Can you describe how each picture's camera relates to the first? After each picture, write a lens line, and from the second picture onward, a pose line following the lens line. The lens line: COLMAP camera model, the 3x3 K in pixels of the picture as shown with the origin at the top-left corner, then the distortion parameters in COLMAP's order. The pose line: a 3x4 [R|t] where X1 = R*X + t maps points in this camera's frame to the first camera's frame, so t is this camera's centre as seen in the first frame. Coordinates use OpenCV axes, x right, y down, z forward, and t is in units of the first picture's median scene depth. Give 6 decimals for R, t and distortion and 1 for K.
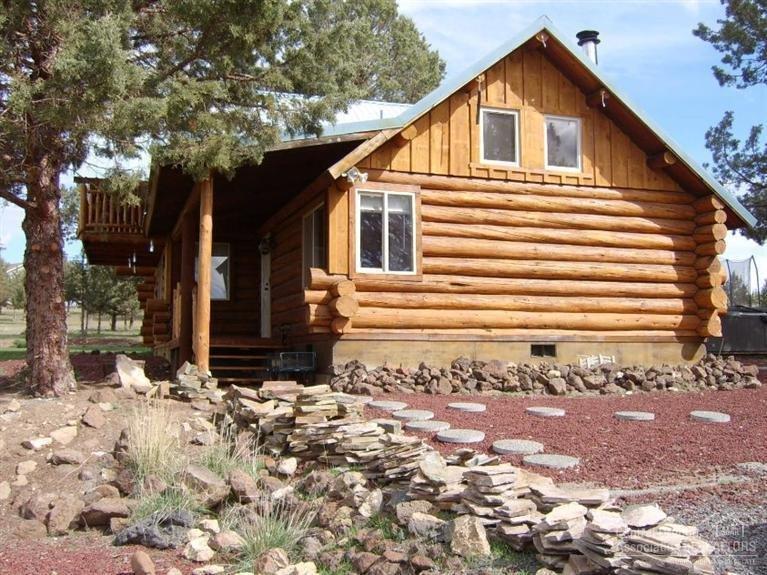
lens RADIAL K [[846.2, 0, 383.5], [0, 846.2, 287.5], [0, 0, 1]] dist [-0.134111, 0.025325]
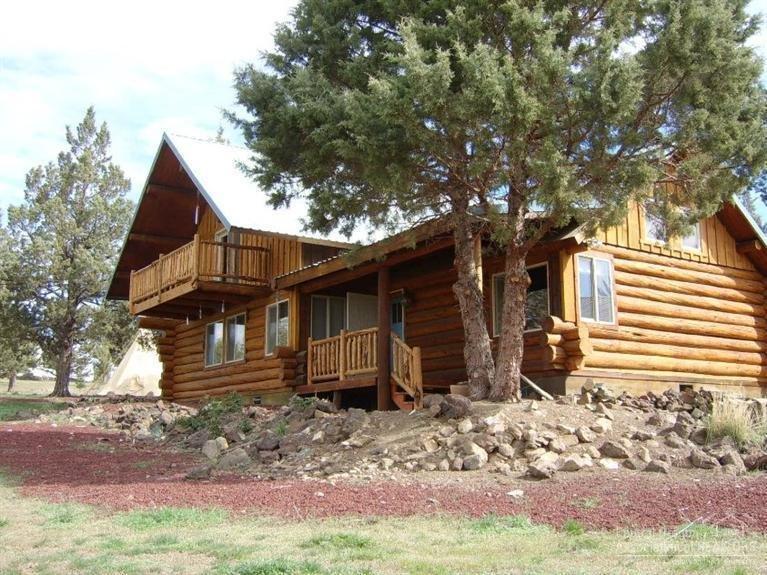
lens RADIAL K [[846.2, 0, 383.5], [0, 846.2, 287.5], [0, 0, 1]] dist [-0.134111, 0.025325]
pose [[0.966617, 0.049798, 0.251338, -0.576193], [-0.025982, 0.994926, -0.097199, 0.055550], [-0.254903, 0.087424, 0.963006, -0.102684]]
